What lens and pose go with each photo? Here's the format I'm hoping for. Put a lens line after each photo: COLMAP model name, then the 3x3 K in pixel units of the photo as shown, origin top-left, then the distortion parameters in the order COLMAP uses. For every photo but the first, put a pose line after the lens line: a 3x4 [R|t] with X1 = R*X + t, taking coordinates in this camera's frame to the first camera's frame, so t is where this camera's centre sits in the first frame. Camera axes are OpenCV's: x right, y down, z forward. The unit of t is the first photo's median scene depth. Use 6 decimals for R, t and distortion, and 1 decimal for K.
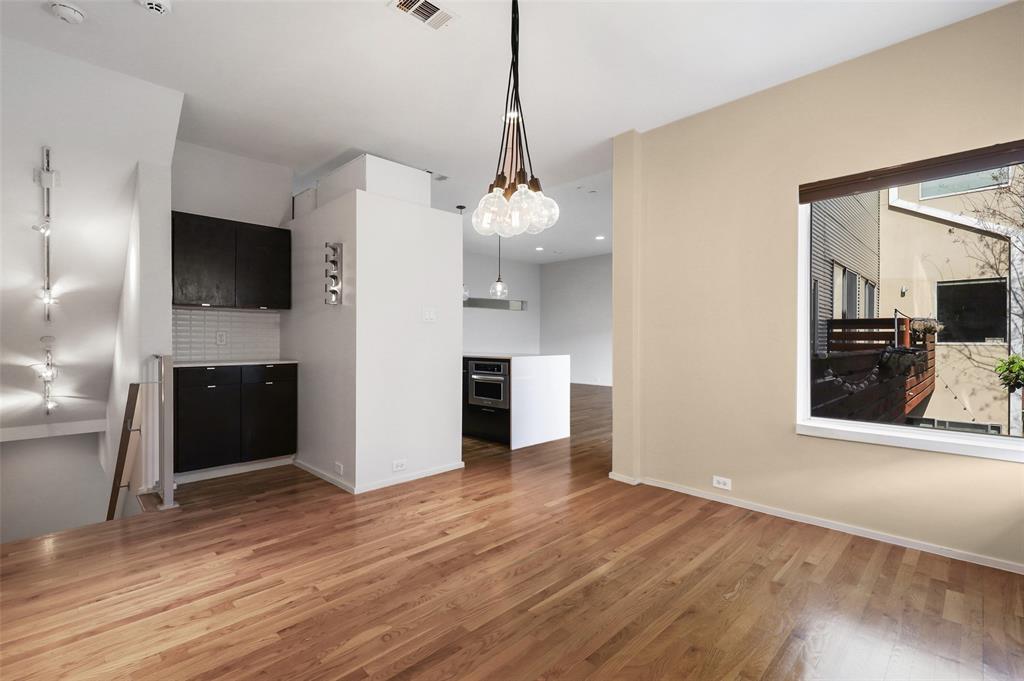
lens RADIAL K [[460.6, 0, 513.6], [0, 460.6, 338.8], [0, 0, 1]] dist [0.008063, -0.000511]
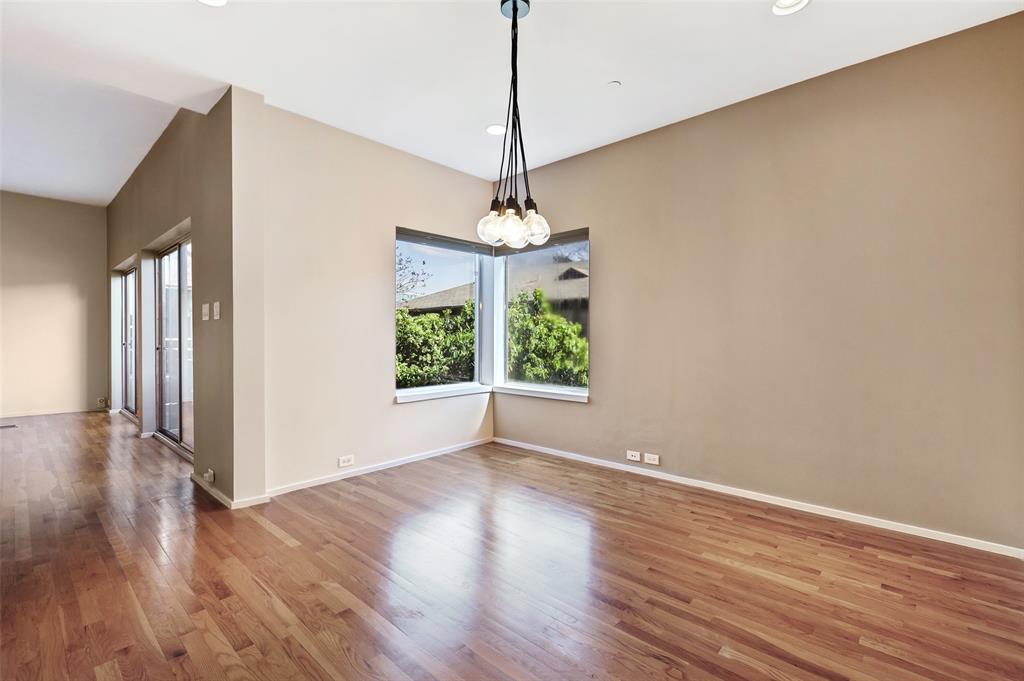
lens RADIAL K [[460.6, 0, 513.6], [0, 460.6, 338.8], [0, 0, 1]] dist [0.008063, -0.000511]
pose [[-0.045800, -0.009352, 0.998907, -0.786590], [-0.000895, 0.999956, 0.009321, -0.004363], [-0.998950, -0.000467, -0.045806, 0.701166]]
